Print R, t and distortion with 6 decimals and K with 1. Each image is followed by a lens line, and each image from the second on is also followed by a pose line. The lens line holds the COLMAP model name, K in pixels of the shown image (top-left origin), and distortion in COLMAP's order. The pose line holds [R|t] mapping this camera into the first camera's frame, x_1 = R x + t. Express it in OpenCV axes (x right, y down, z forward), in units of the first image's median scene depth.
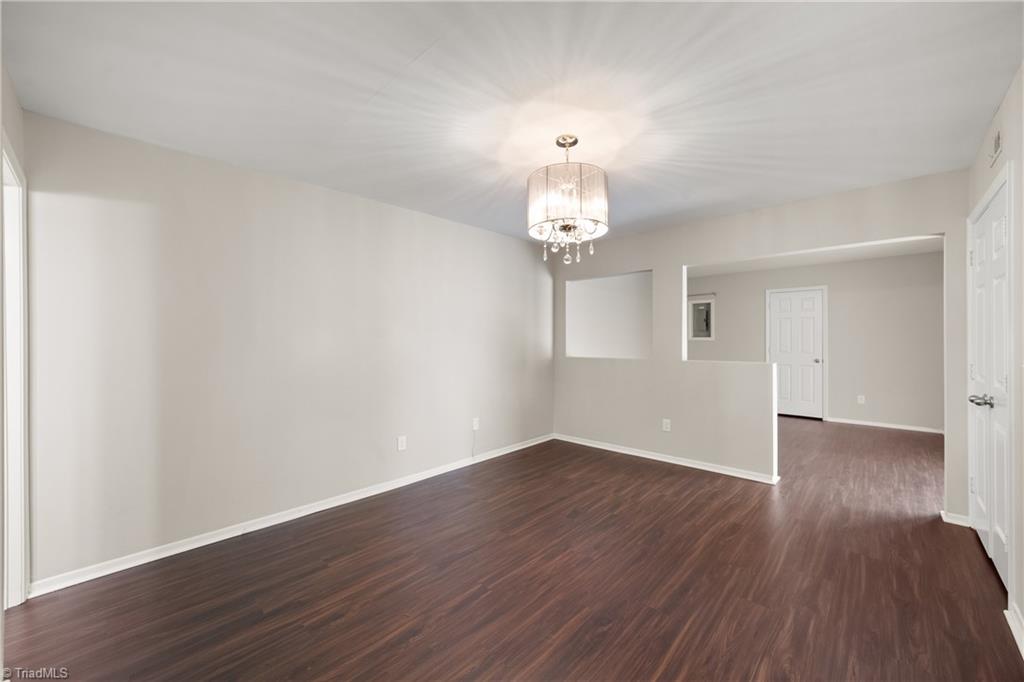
lens RADIAL K [[397.0, 0, 511.7], [0, 397.0, 340.9], [0, 0, 1]] dist [-0.013044, 0.003778]
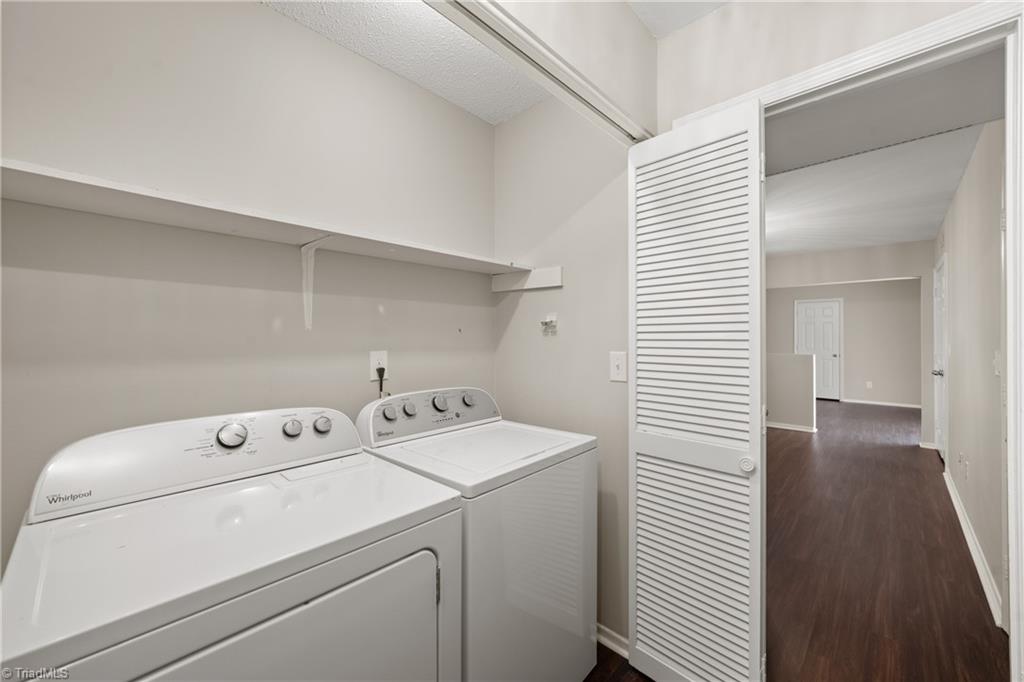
lens RADIAL K [[397.0, 0, 513.6], [0, 397.0, 339.5], [0, 0, 1]] dist [-0.013044, 0.003778]
pose [[0.999990, 0.001739, -0.004143, -0.510307], [-0.001744, 0.999998, -0.001262, 0.001645], [0.004141, 0.001270, 0.999991, -0.553681]]
